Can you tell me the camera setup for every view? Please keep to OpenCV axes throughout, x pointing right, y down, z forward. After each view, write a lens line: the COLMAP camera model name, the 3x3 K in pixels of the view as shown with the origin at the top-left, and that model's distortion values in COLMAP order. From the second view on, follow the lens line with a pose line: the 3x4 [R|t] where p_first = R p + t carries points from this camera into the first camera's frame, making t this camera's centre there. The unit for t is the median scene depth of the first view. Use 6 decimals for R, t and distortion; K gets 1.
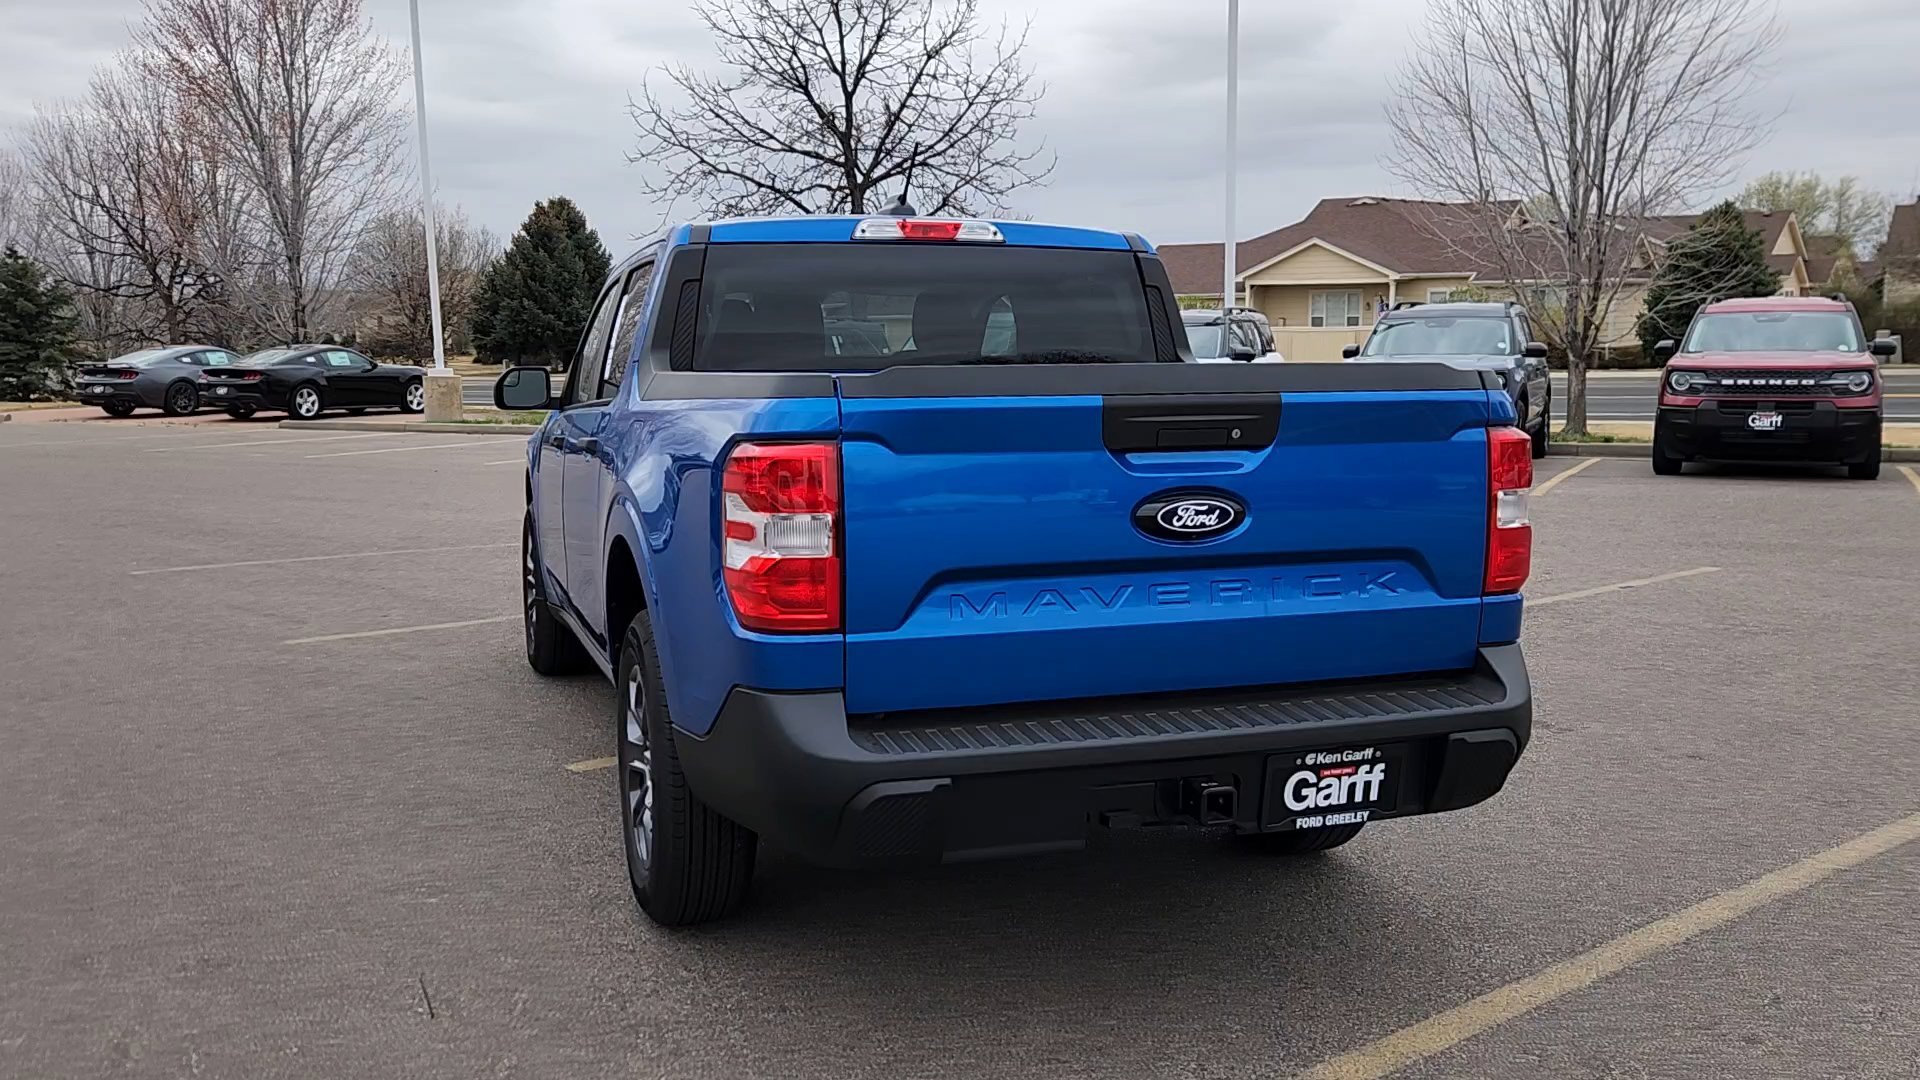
lens RADIAL K [[1611.9, 0, 950.5], [0, 1611.9, 545.6], [0, 0, 1]] dist [0.032168, -0.004921]
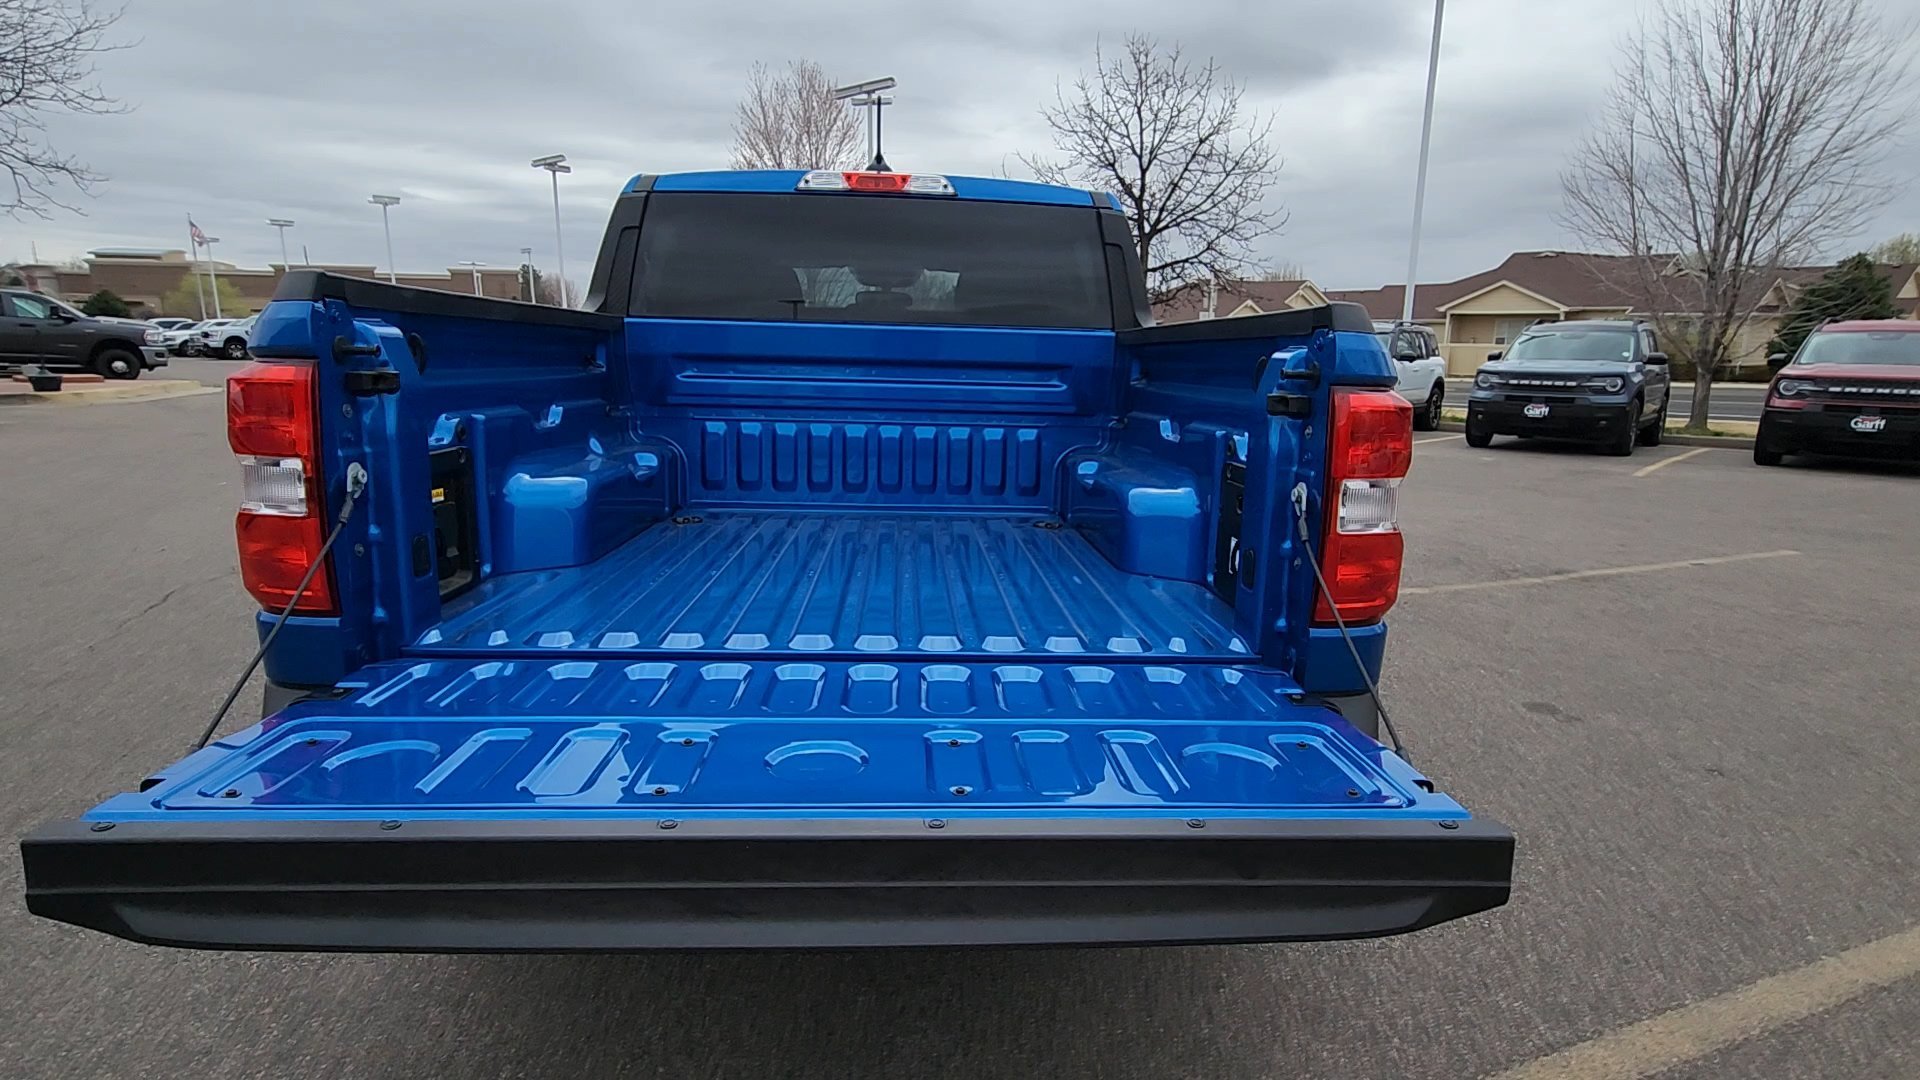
lens RADIAL K [[1005.1, 0, 962.1], [0, 1005.1, 542.8], [0, 0, 1]] dist [0.018212, -0.007721]
pose [[0.963878, 0.076565, -0.255103, 0.052259], [-0.059563, 0.995498, 0.073729, -0.005284], [0.259600, -0.055871, 0.964099, 0.096859]]
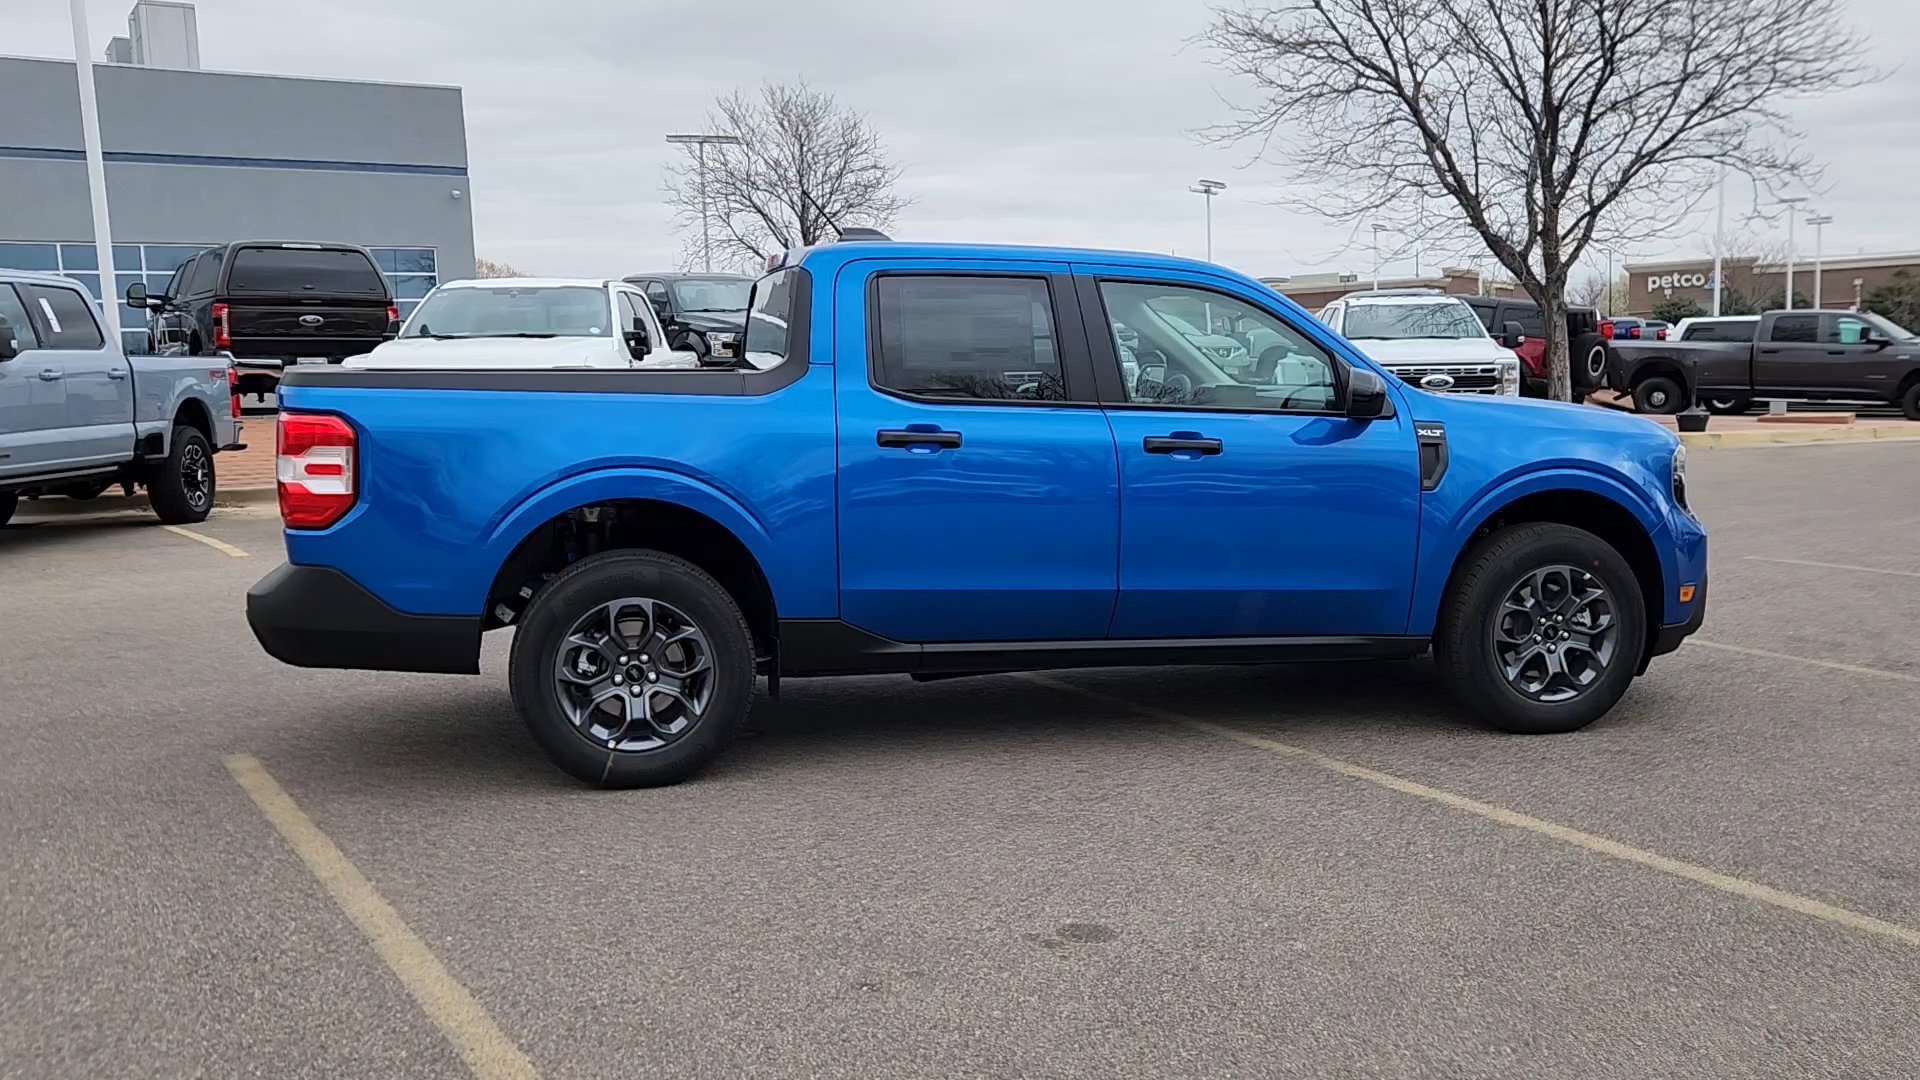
lens RADIAL K [[1613.7, 0, 948.3], [0, 1613.7, 548.4], [0, 0, 1]] dist [0.042010, -0.037452]
pose [[-0.099698, 0.122920, -0.987396, 0.312238], [-0.111488, 0.984711, 0.133843, -0.038414], [0.988752, 0.123426, -0.084470, 0.310409]]
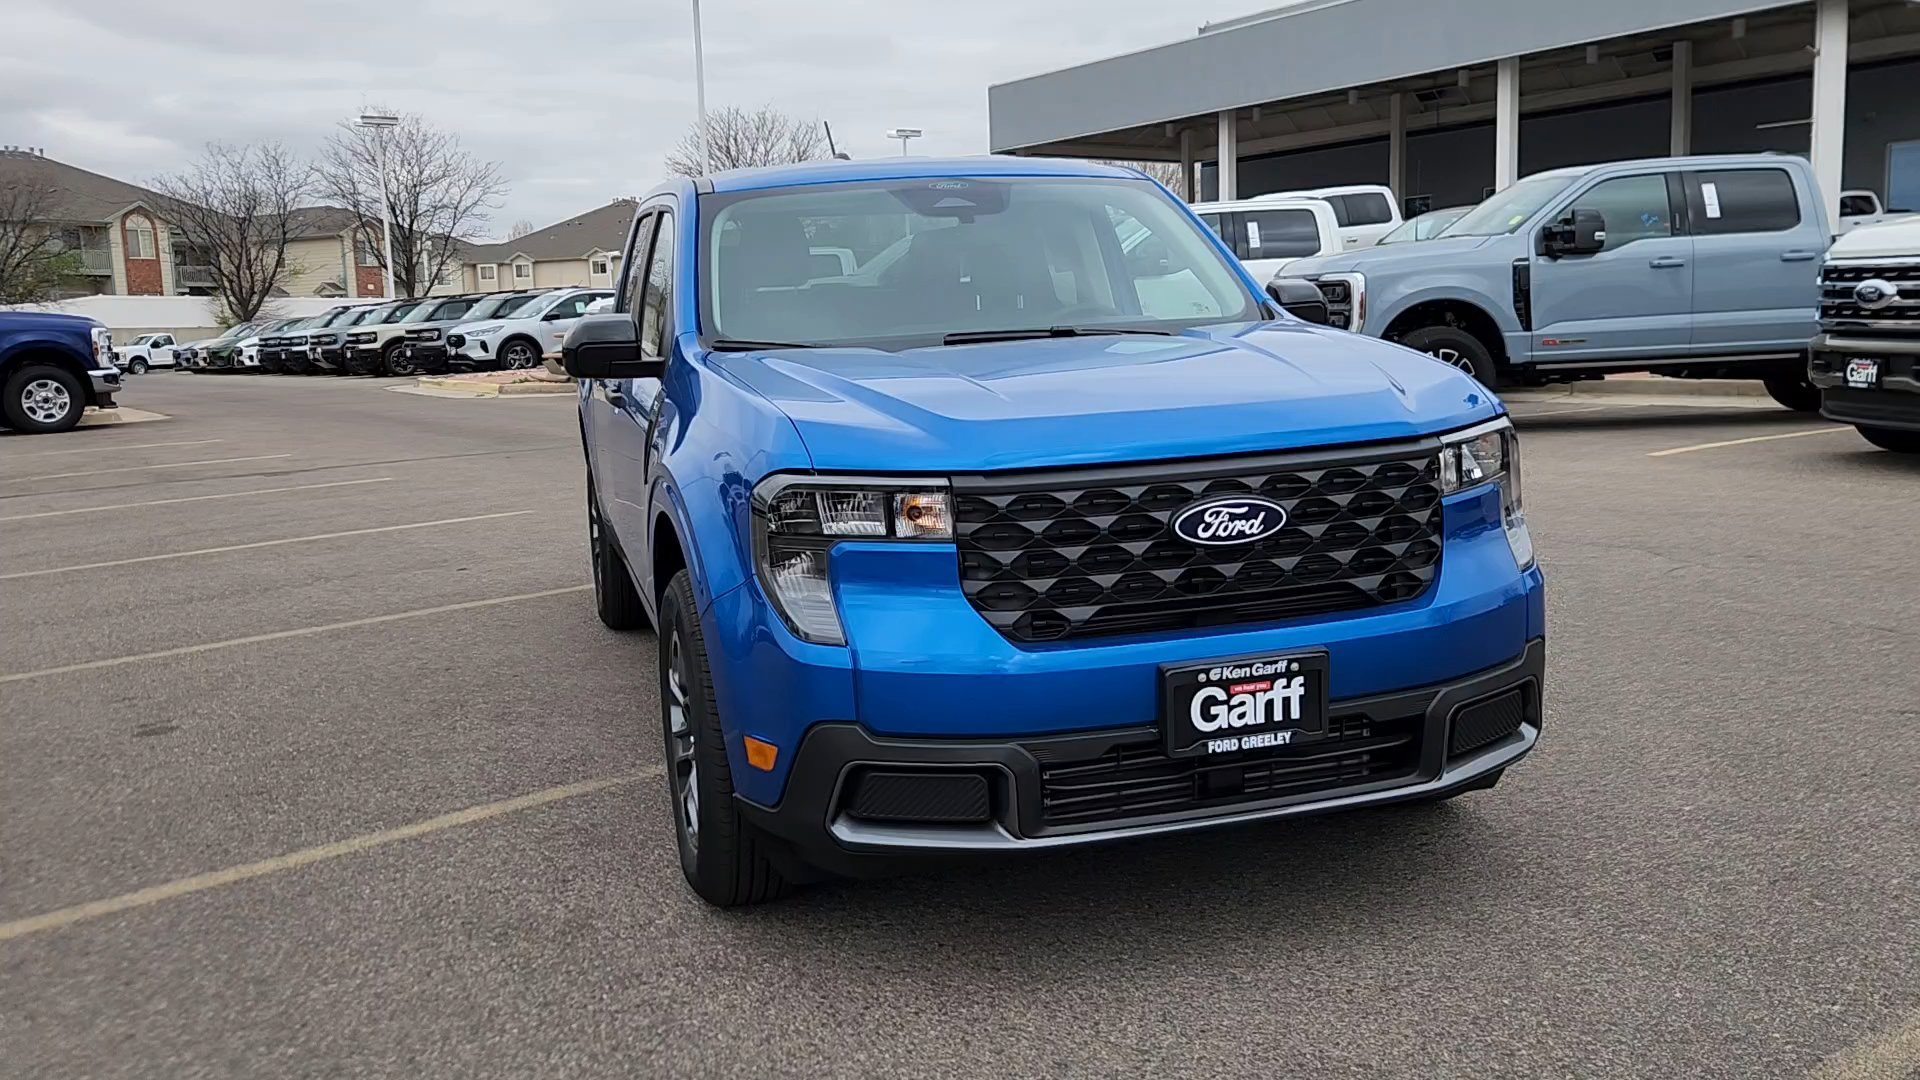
lens RADIAL K [[1621.7, 0, 960.0], [0, 1621.7, 540.0], [0, 0, 1]] dist [0.045283, -0.001558]
pose [[-0.998080, 0.040743, 0.046653, -0.042398], [0.051959, 0.960735, 0.272560, -0.068819], [-0.033716, 0.274461, -0.961007, 0.580251]]
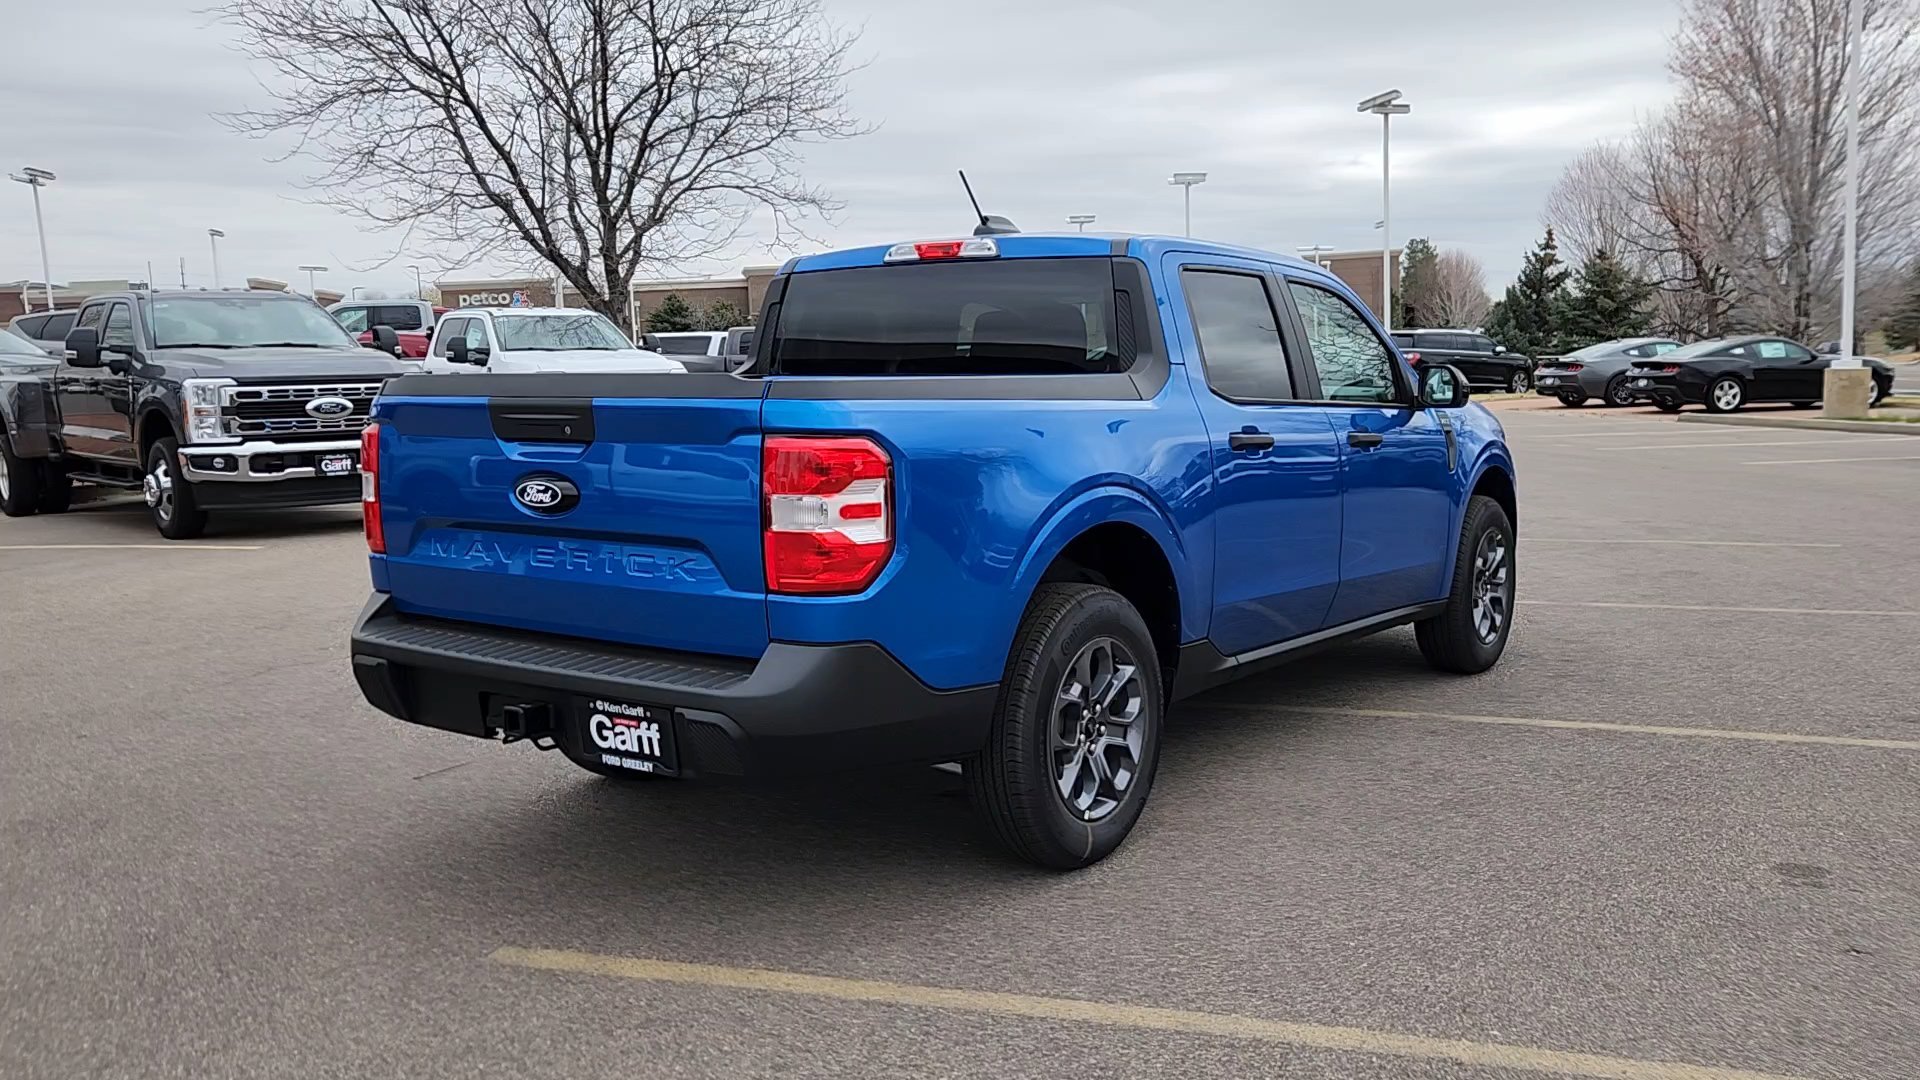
lens RADIAL K [[1613.7, 0, 948.3], [0, 1613.7, 548.4], [0, 0, 1]] dist [0.042010, -0.037452]
pose [[0.581403, 0.091604, -0.808443, 0.224572], [-0.085679, 0.995010, 0.051127, -0.011173], [0.809092, 0.039541, 0.586350, 0.085230]]
